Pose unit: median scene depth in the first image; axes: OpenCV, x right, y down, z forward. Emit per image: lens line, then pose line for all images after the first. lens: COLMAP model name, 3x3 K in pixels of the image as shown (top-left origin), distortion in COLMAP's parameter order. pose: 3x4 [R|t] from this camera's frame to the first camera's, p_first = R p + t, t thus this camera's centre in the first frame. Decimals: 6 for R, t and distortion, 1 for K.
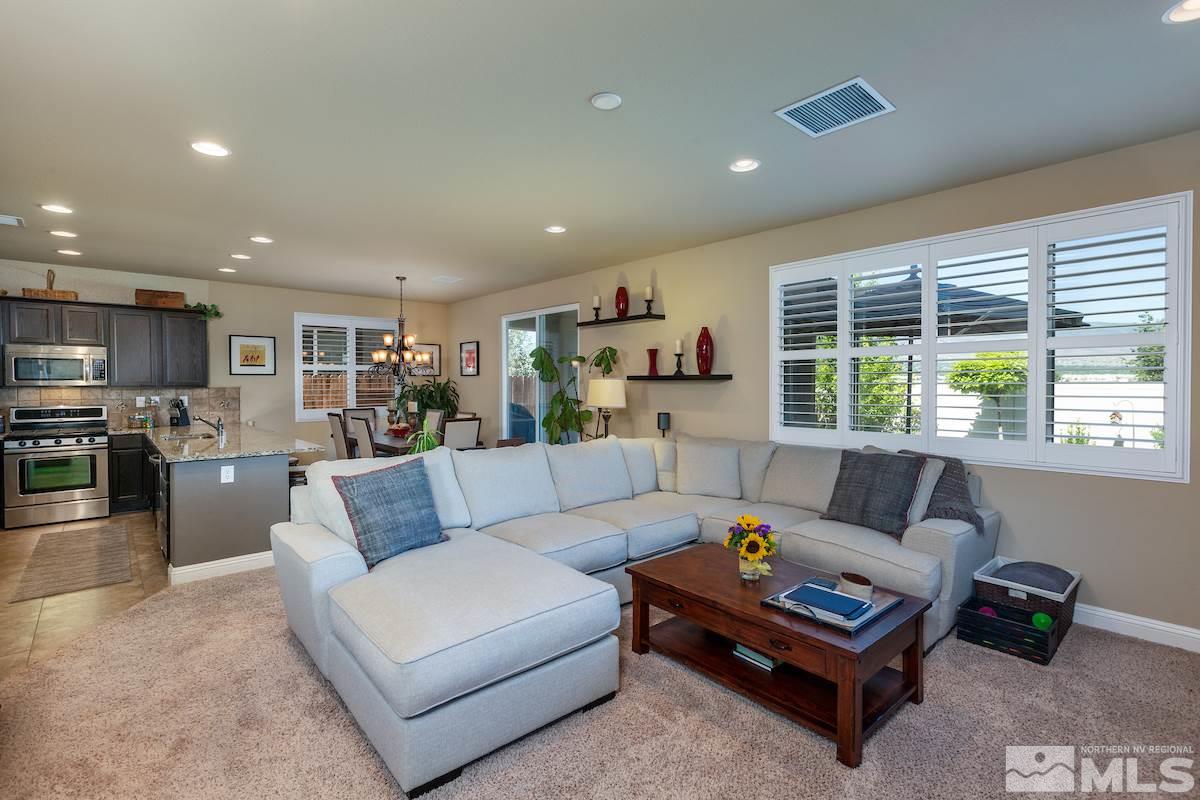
lens RADIAL K [[538.9, 0, 595.7], [0, 538.9, 390.2], [0, 0, 1]] dist [0.005129, -0.002996]
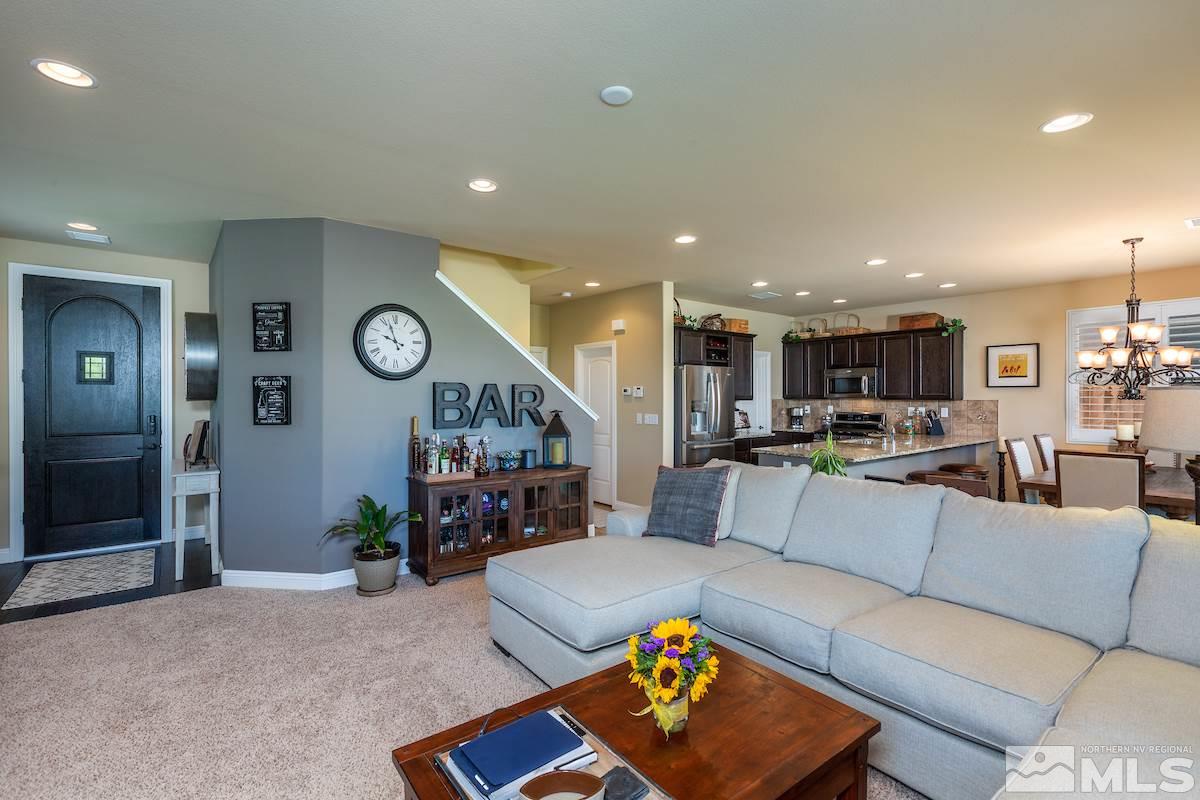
lens RADIAL K [[538.9, 0, 589.8], [0, 538.9, 394.5], [0, 0, 1]] dist [0.005129, -0.002996]
pose [[-0.078093, 0.000323, -0.996946, 0.392859], [-0.014324, 0.999896, 0.001446, -0.007496], [0.996843, 0.014393, -0.078081, 0.414299]]
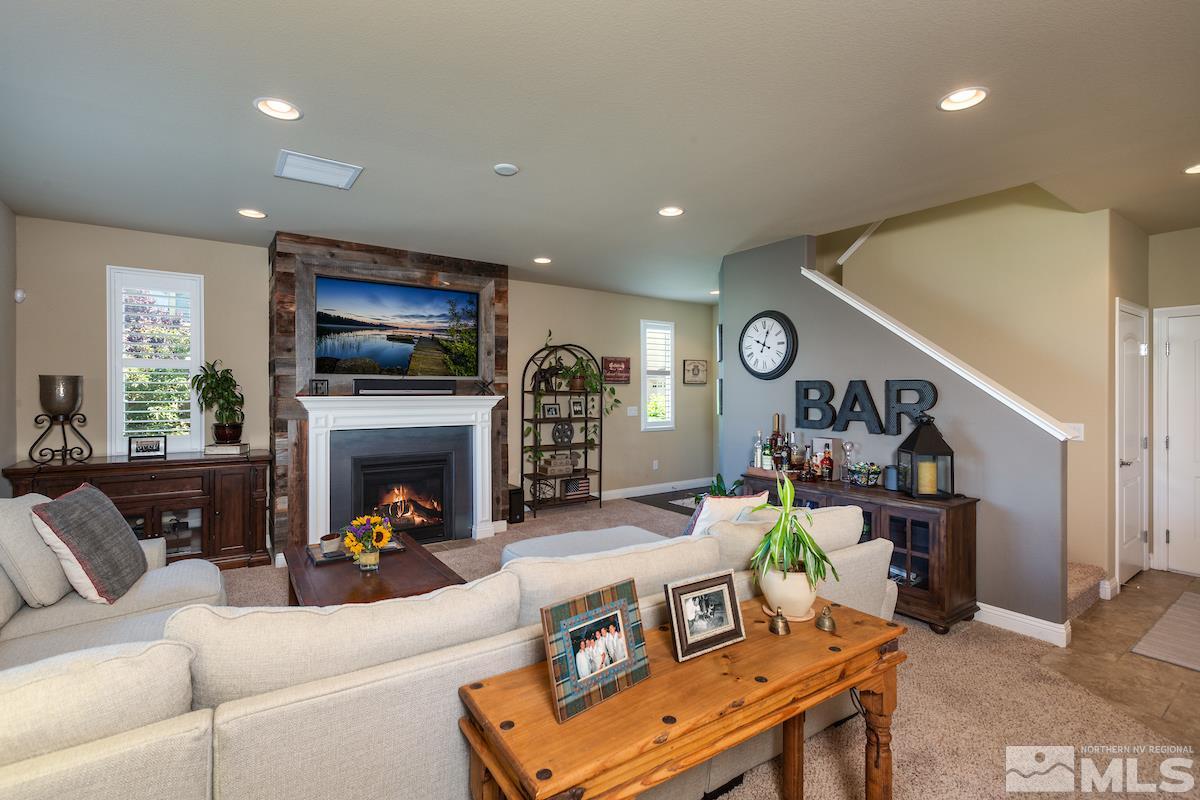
lens RADIAL K [[538.9, 0, 609.3], [0, 538.9, 402.0], [0, 0, 1]] dist [0.005129, -0.002996]
pose [[-0.992306, -0.003023, 0.123774, -0.145911], [0.000969, 0.999482, 0.032179, -0.014728], [-0.123807, 0.032052, -0.991789, 0.892679]]
